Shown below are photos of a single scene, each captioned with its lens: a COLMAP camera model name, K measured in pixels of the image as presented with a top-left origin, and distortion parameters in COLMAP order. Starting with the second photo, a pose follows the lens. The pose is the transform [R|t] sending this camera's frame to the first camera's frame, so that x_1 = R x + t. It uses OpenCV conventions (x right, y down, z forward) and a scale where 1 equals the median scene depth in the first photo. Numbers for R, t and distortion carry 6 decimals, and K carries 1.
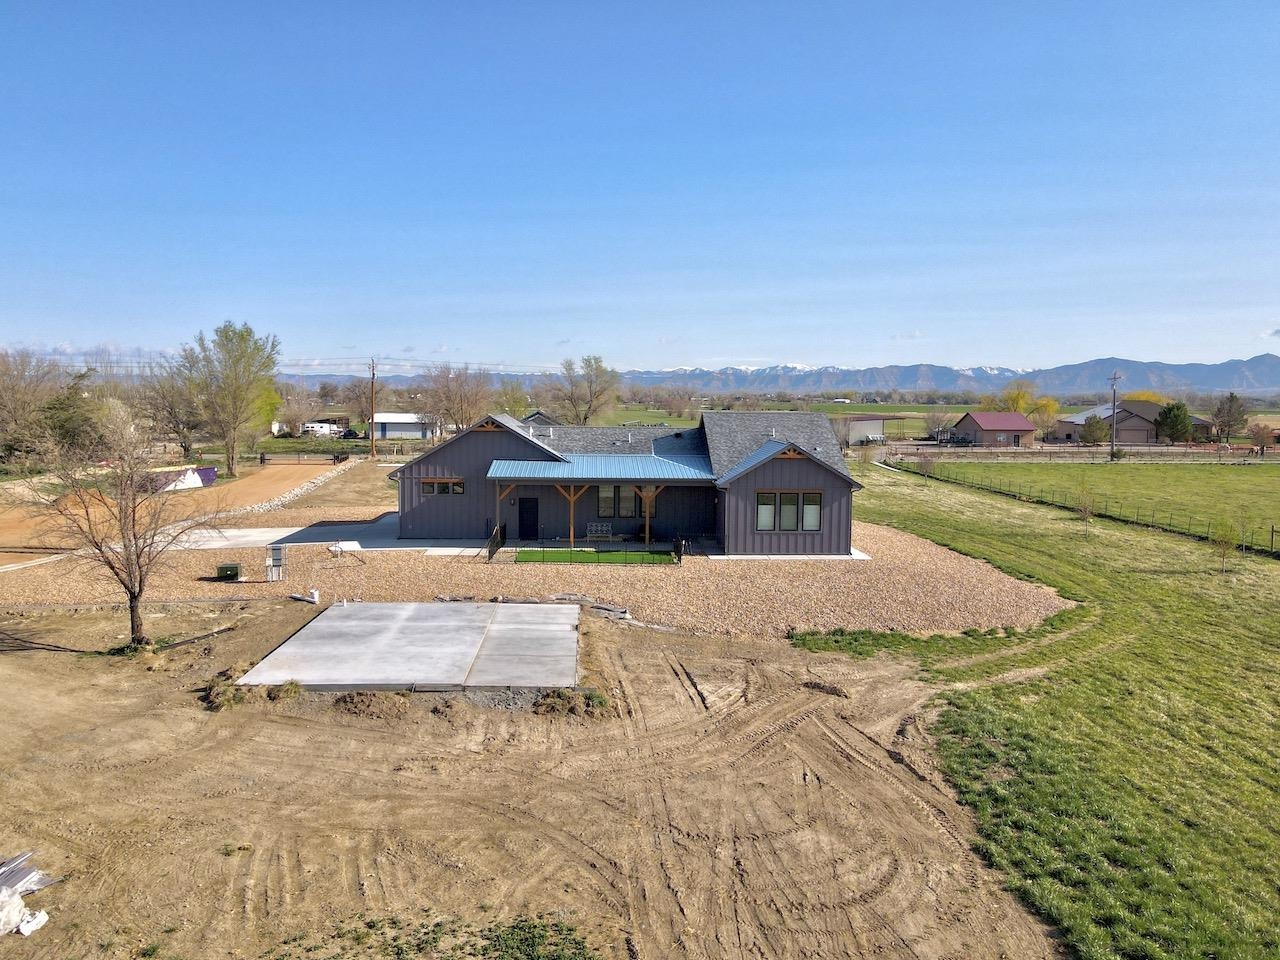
lens RADIAL K [[945.1, 0, 640.0], [0, 945.1, 480.0], [0, 0, 1]] dist [0.013308, 0.006527]
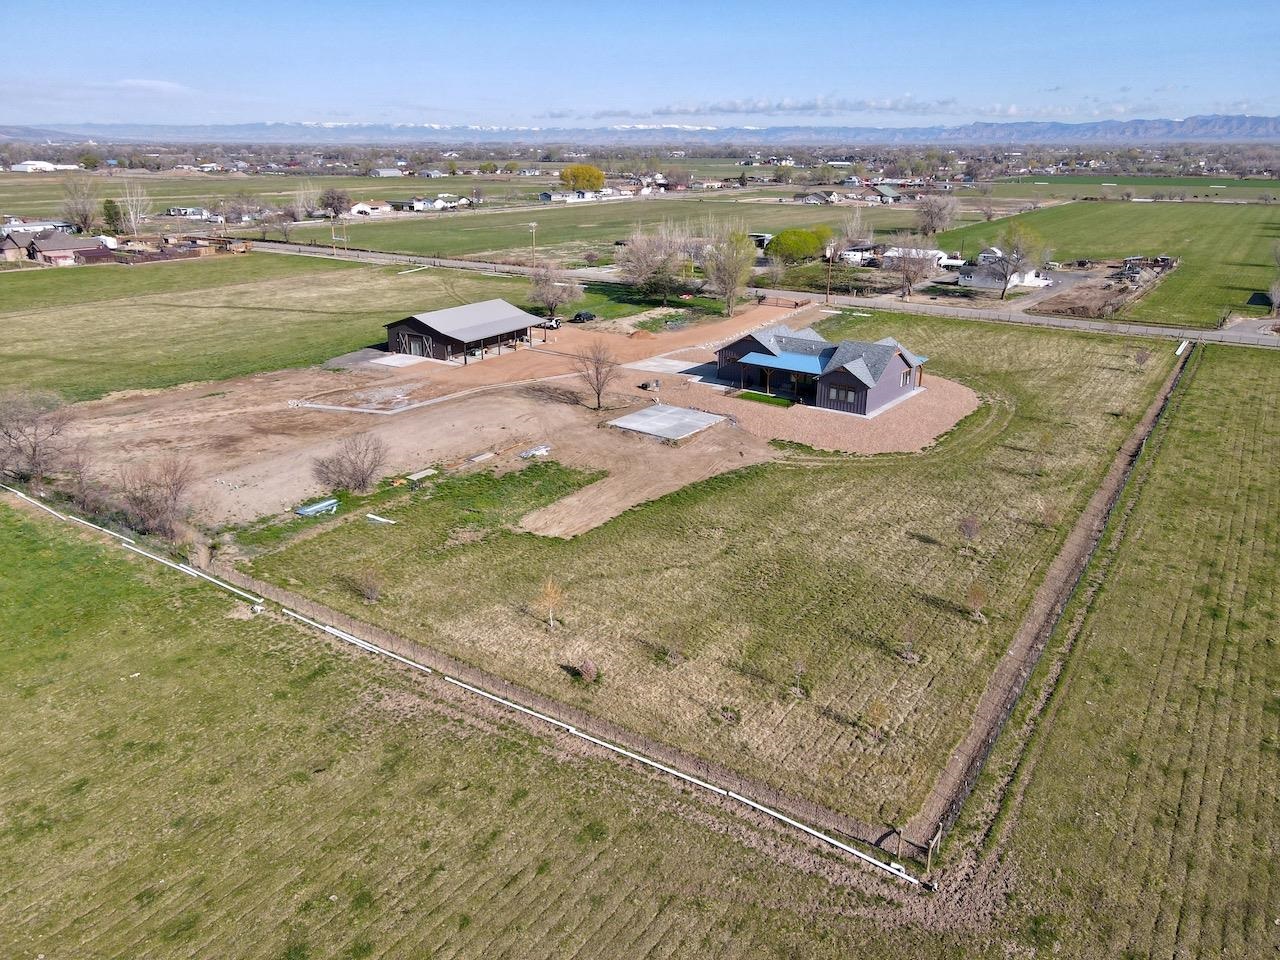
lens RADIAL K [[945.1, 0, 640.0], [0, 945.1, 480.0], [0, 0, 1]] dist [0.013308, 0.006527]
pose [[0.773919, 0.207252, -0.598411, 1.218113], [-0.052260, 0.962610, 0.265801, -0.356644], [0.631125, -0.174436, 0.755813, -1.129724]]
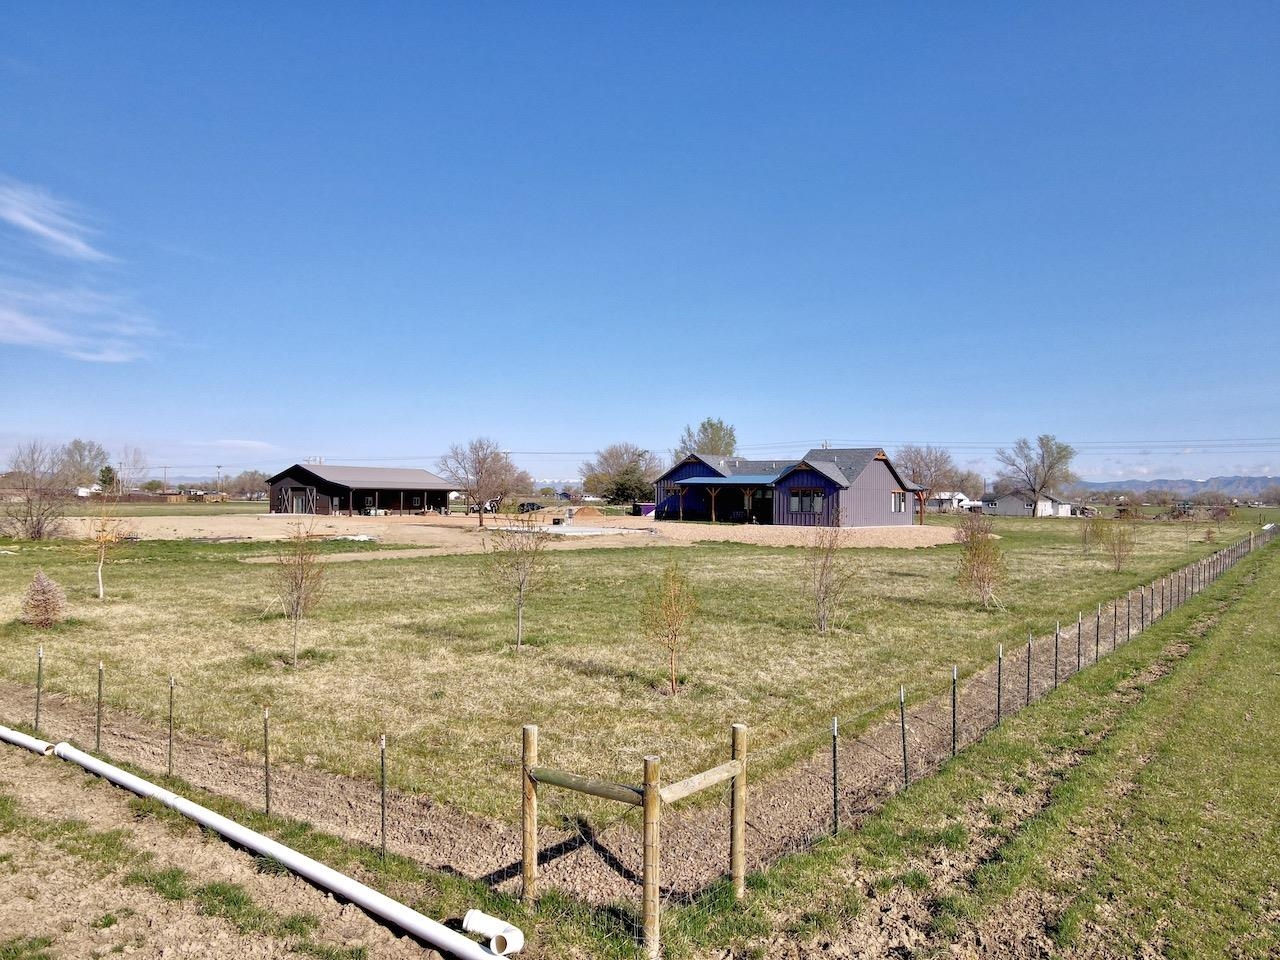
lens RADIAL K [[945.1, 0, 640.0], [0, 945.1, 480.0], [0, 0, 1]] dist [0.013308, 0.006527]
pose [[0.743382, -0.007473, -0.668825, 1.073869], [-0.069398, 0.993679, -0.088236, 0.166764], [0.665257, 0.112008, 0.738165, -0.462412]]
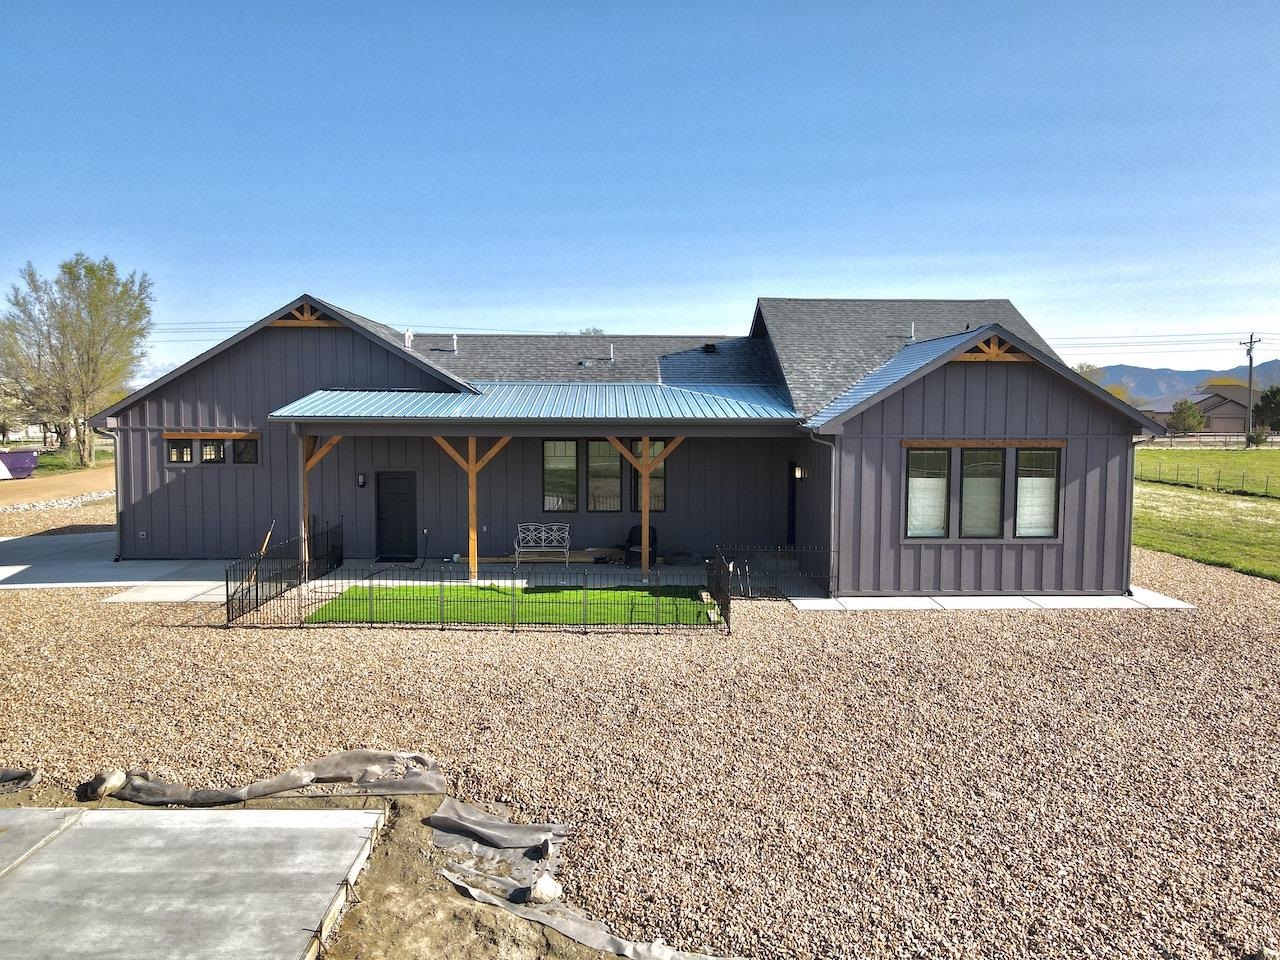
lens RADIAL K [[928.4, 0, 649.4], [0, 928.4, 467.6], [0, 0, 1]] dist [0.002130, 0.025013]
pose [[0.999956, -0.005979, -0.007231, 0.013188], [0.005812, 0.999721, -0.022875, 0.030805], [0.007366, 0.022832, 0.999712, 0.585541]]
